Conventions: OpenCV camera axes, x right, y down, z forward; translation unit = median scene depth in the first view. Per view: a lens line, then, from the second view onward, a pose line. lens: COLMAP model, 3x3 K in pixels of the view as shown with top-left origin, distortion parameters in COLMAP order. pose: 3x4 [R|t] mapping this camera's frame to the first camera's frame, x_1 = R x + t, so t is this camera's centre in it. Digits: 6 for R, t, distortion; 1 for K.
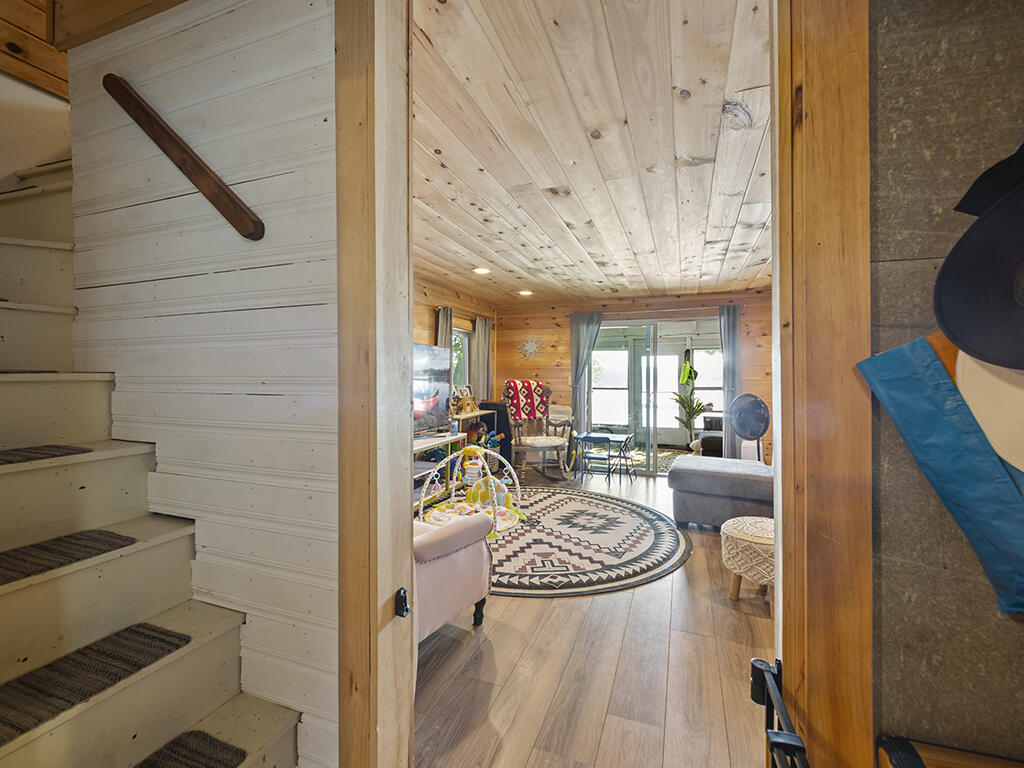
lens RADIAL K [[452.9, 0, 508.5], [0, 452.9, 385.7], [0, 0, 1]] dist [-0.000724, 0.000522]
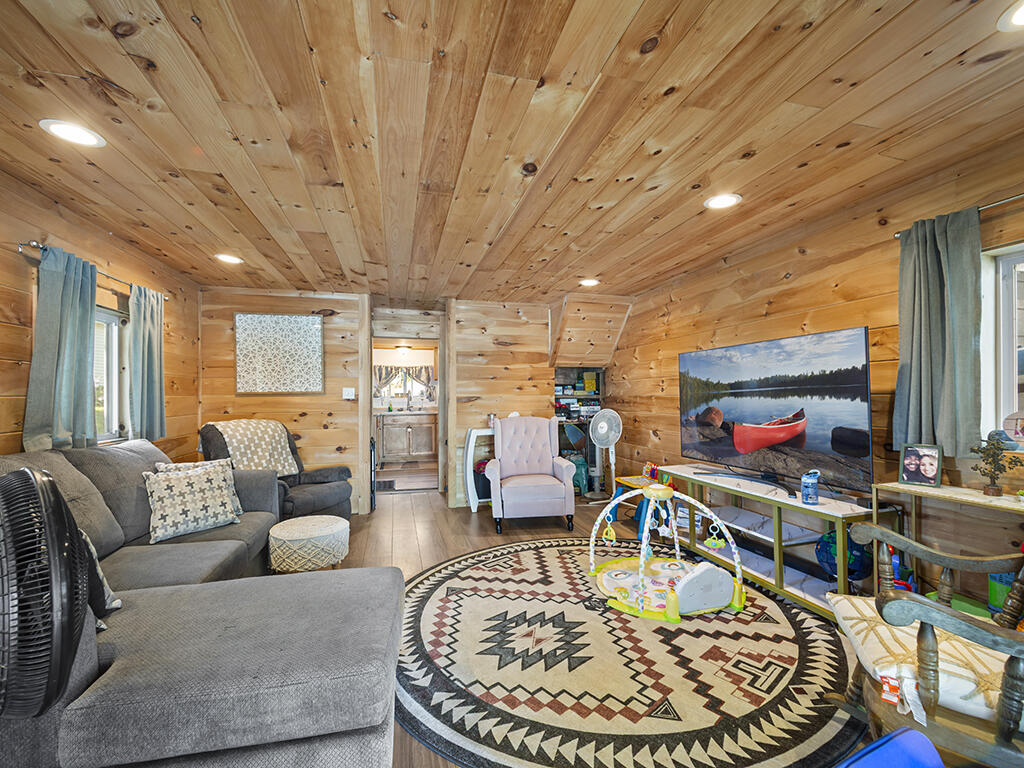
lens RADIAL K [[452.9, 0, 508.5], [0, 452.9, 385.7], [0, 0, 1]] dist [-0.000724, 0.000522]
pose [[-0.816798, -0.005624, -0.576897, 0.595394], [-0.003899, 0.999983, -0.004228, -0.023185], [0.576911, -0.001204, -0.816806, 1.599815]]
